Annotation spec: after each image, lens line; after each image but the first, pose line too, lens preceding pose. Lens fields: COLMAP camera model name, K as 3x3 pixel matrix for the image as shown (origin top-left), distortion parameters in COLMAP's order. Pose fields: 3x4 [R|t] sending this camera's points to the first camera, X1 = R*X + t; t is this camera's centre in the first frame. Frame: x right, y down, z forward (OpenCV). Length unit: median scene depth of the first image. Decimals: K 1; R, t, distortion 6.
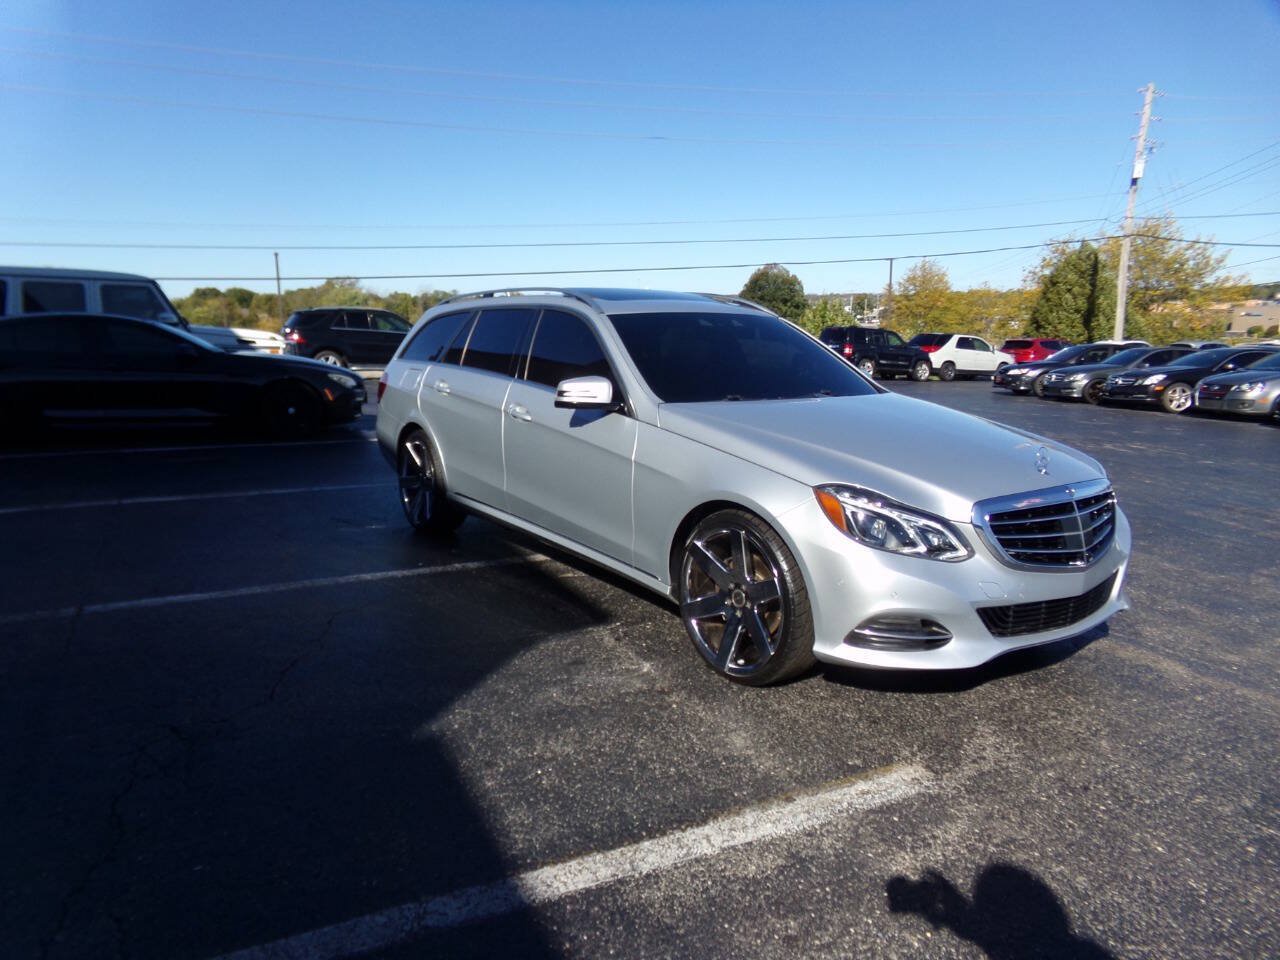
lens RADIAL K [[884.6, 0, 614.7], [0, 884.6, 493.5], [0, 0, 1]] dist [-0.039905, 0.085624]
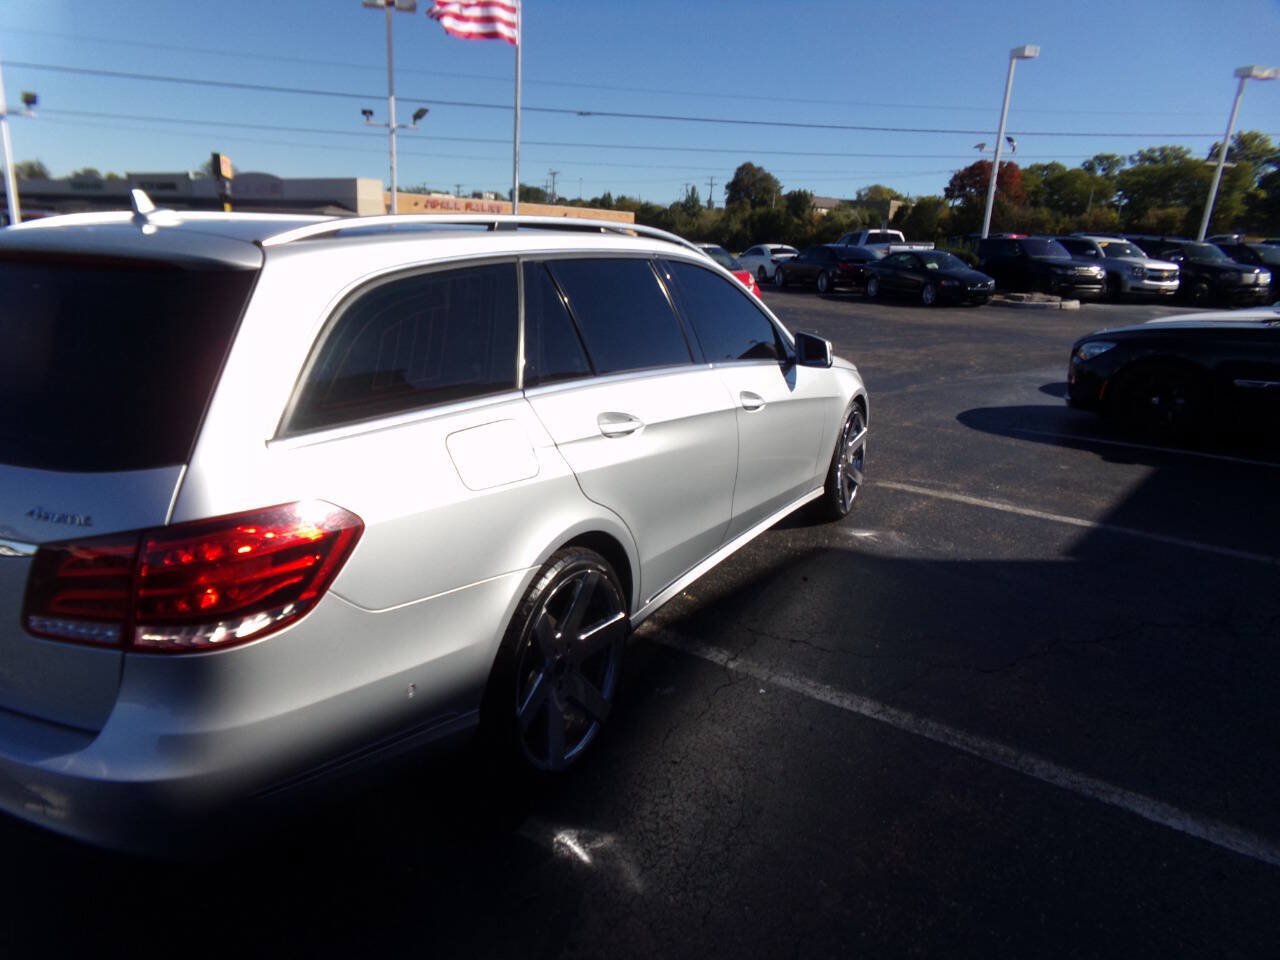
lens RADIAL K [[902.3, 0, 630.0], [0, 902.3, 478.8], [0, 0, 1]] dist [-0.100324, 0.173237]
pose [[-0.449851, -0.242920, 0.859433, -0.816025], [0.150098, 0.928047, 0.340879, -0.339448], [-0.880401, 0.282344, -0.381021, 1.578031]]
